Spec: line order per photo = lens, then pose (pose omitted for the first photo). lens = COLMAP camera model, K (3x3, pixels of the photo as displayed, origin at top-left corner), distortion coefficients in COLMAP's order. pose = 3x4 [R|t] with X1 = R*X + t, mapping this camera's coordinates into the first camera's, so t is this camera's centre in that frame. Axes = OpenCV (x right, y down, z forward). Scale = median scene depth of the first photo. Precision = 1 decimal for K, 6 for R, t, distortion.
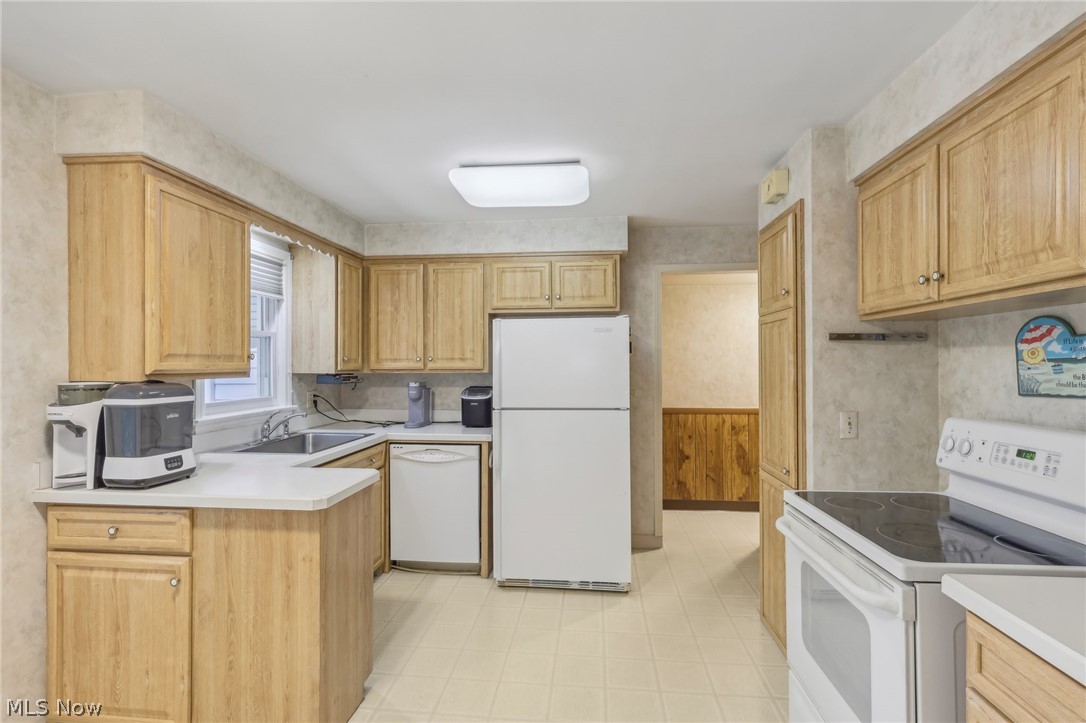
lens RADIAL K [[518.9, 0, 539.5], [0, 518.9, 362.5], [0, 0, 1]] dist [0.000970, 0.000317]
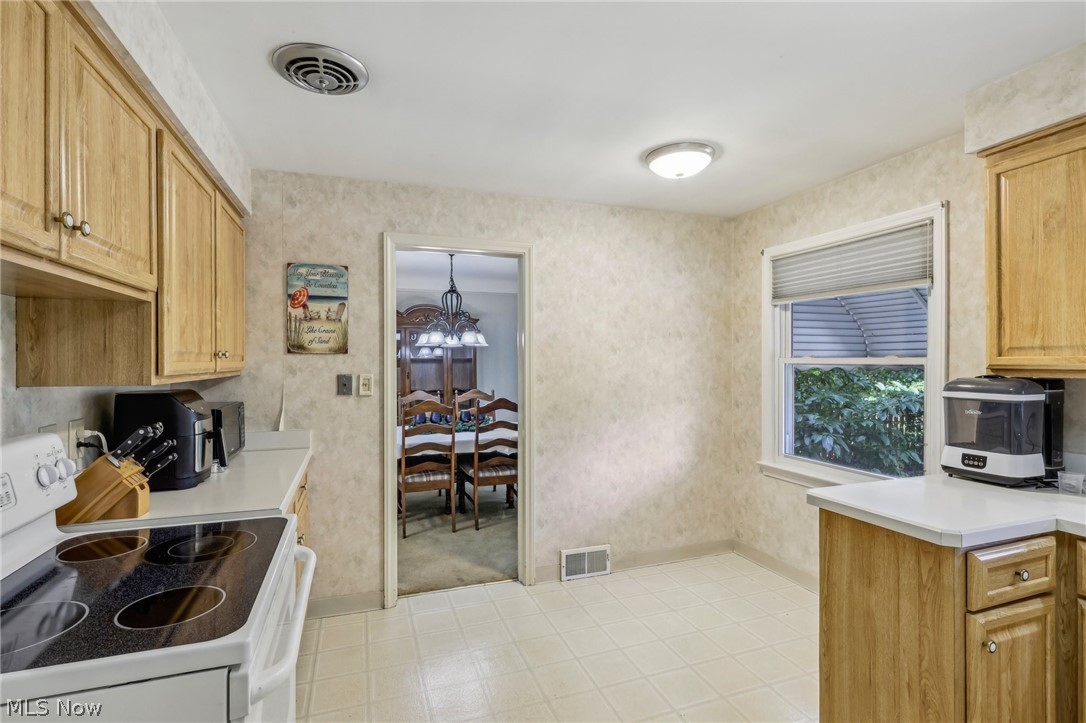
lens RADIAL K [[518.9, 0, 539.5], [0, 518.9, 362.5], [0, 0, 1]] dist [0.000970, 0.000317]
pose [[-0.903297, 0.005864, -0.428976, 0.468139], [0.007517, 0.999969, -0.002159, 0.006689], [0.428951, -0.005175, -0.903313, 1.626500]]
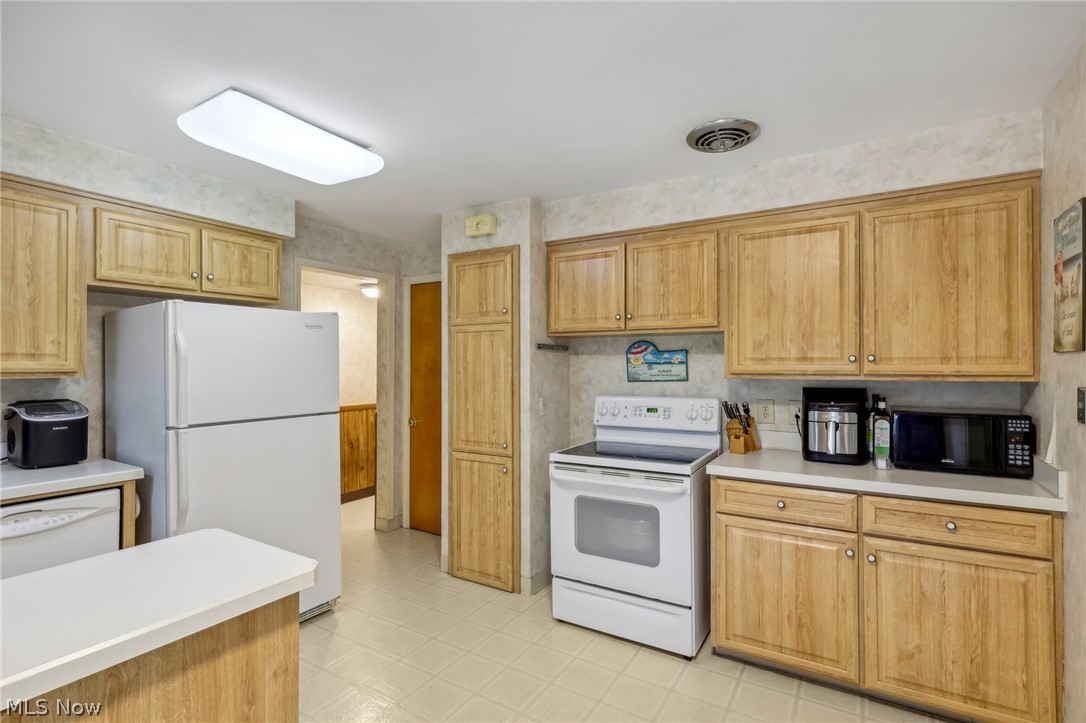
lens RADIAL K [[518.9, 0, 539.5], [0, 518.9, 362.5], [0, 0, 1]] dist [0.000970, 0.000317]
pose [[0.432814, 0.005786, 0.901465, -0.771940], [-0.004862, 0.999980, -0.004084, 0.002330], [-0.901470, -0.002616, 0.432833, 0.386042]]
